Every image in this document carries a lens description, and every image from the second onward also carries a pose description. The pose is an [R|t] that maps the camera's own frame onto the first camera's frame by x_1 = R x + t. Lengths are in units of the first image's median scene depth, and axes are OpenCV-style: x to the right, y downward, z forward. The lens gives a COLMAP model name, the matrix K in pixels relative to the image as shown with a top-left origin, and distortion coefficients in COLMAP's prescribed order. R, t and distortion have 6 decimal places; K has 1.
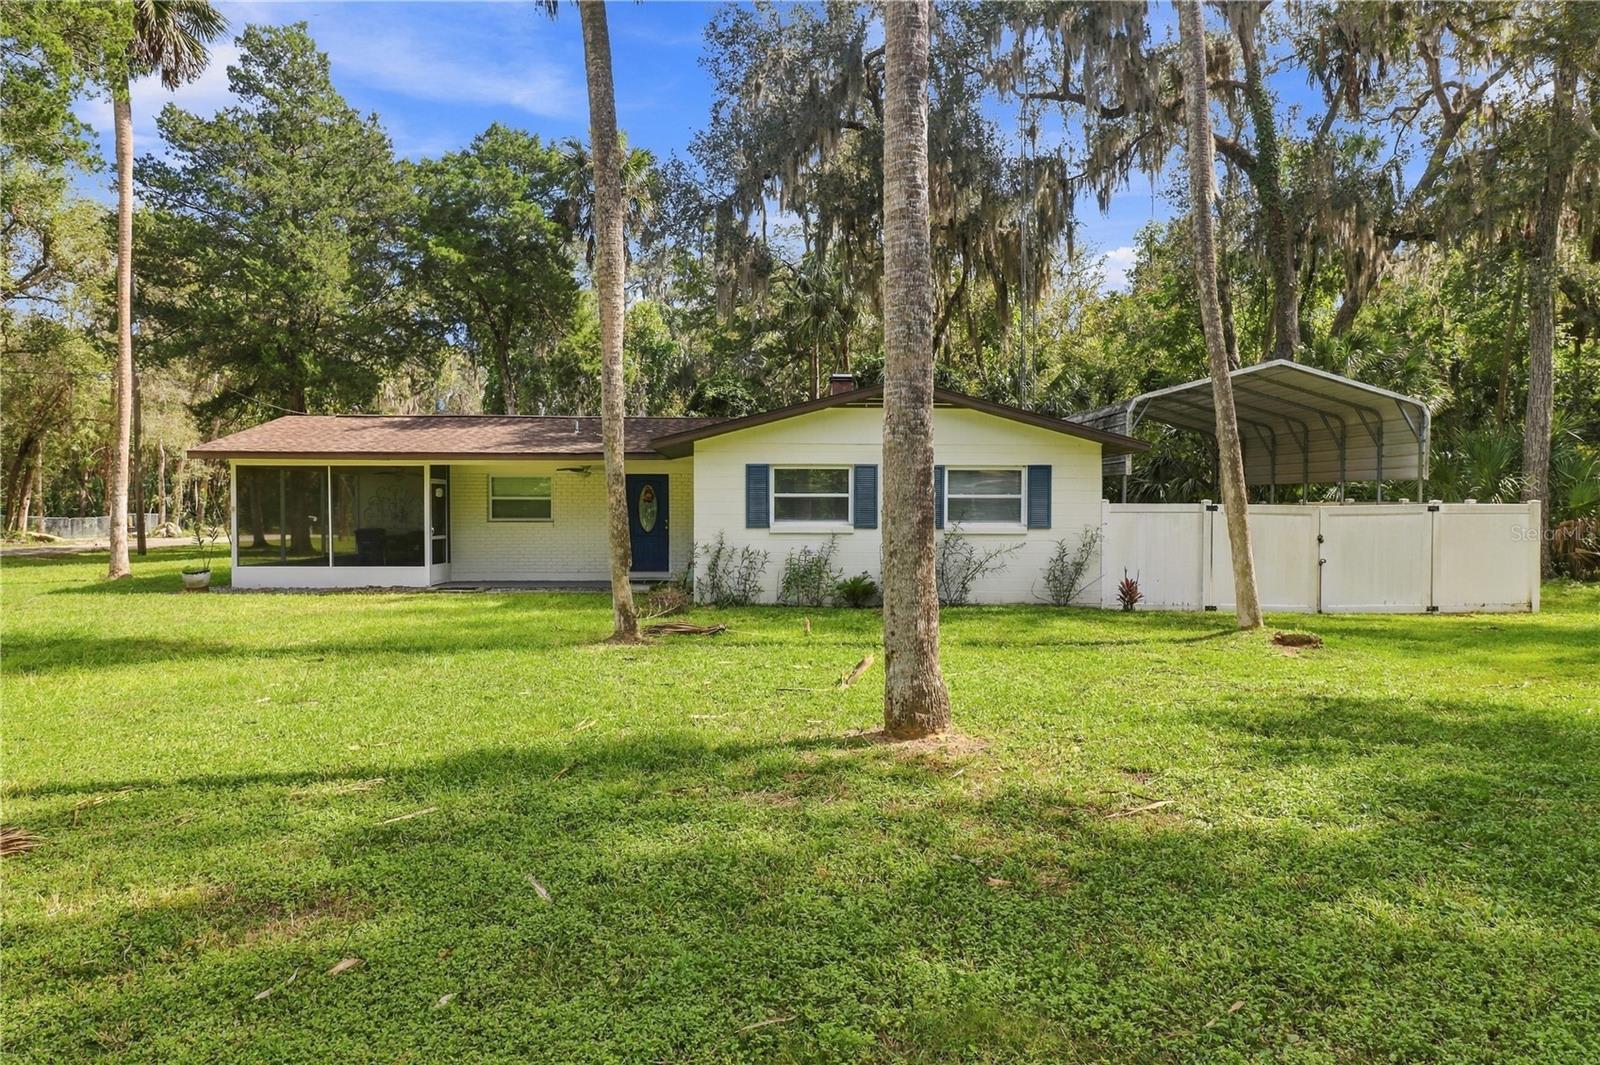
lens RADIAL K [[1049.5, 0, 800.0], [0, 1049.5, 532.5], [0, 0, 1]] dist [-0.018659, 0.052459]
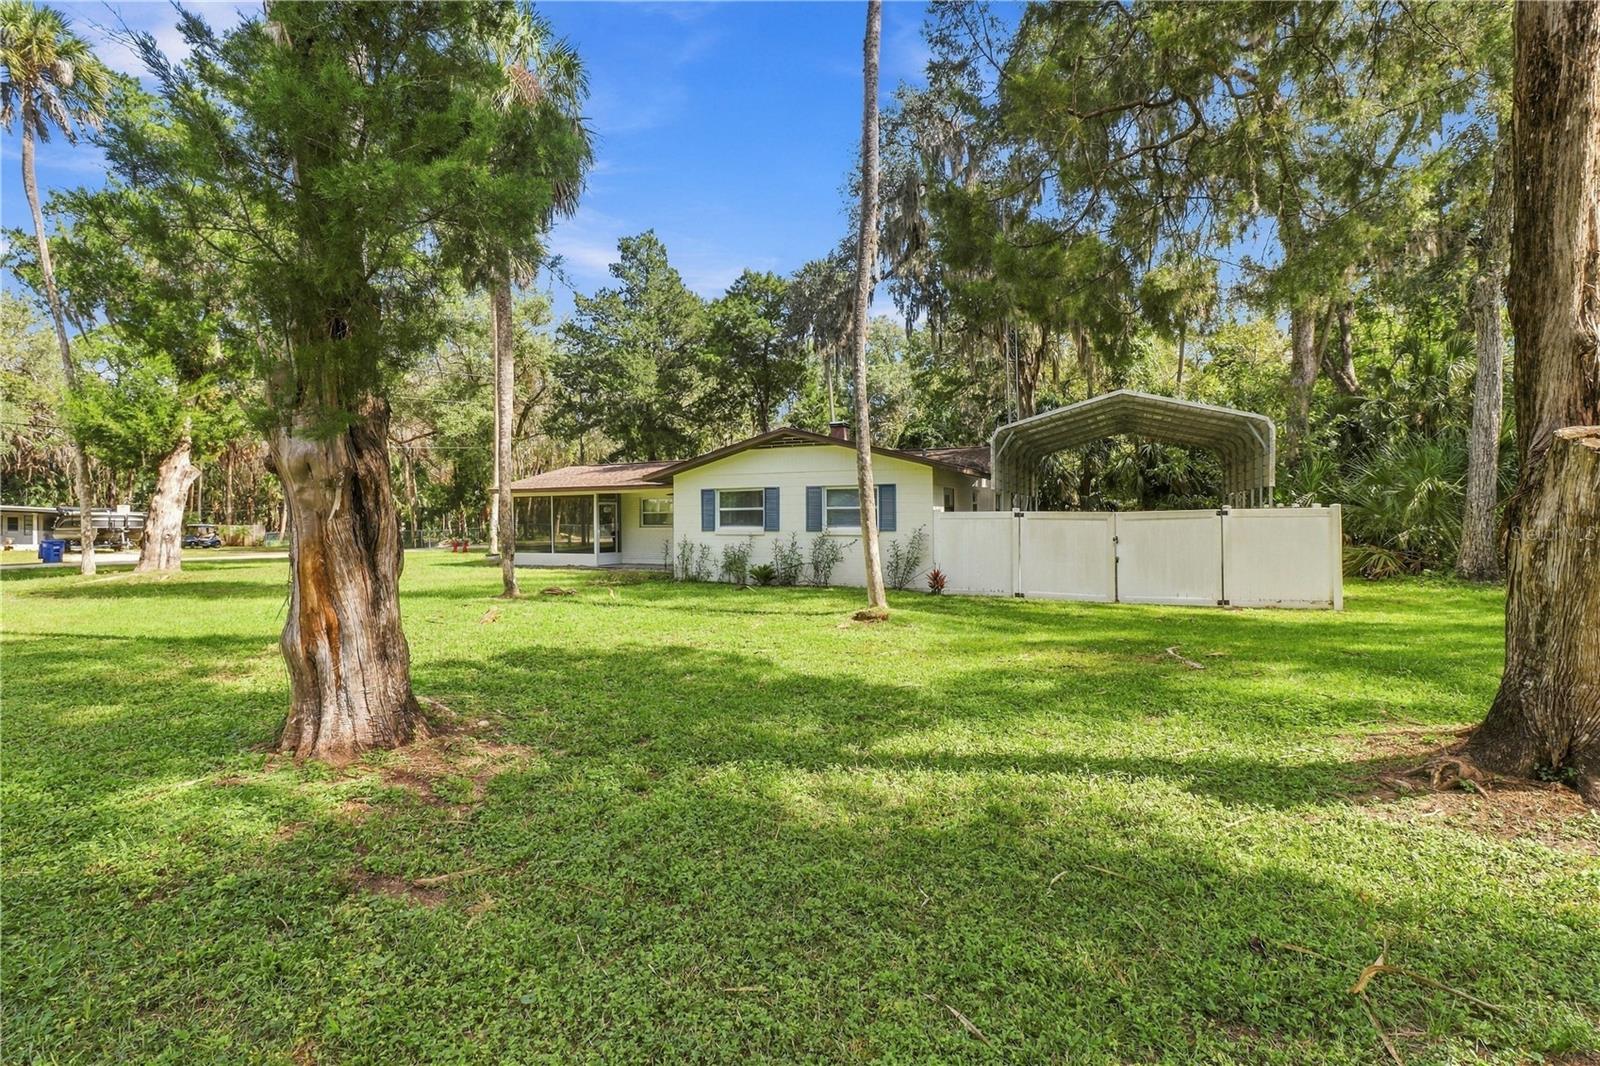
lens RADIAL K [[759.5, 0, 810.9], [0, 759.5, 525.6], [0, 0, 1]] dist [-0.042664, 0.044709]
pose [[0.893359, -0.004344, -0.449323, 0.485862], [-0.000323, 0.999947, -0.010309, -0.000707], [0.449344, 0.009355, 0.893310, 0.071392]]
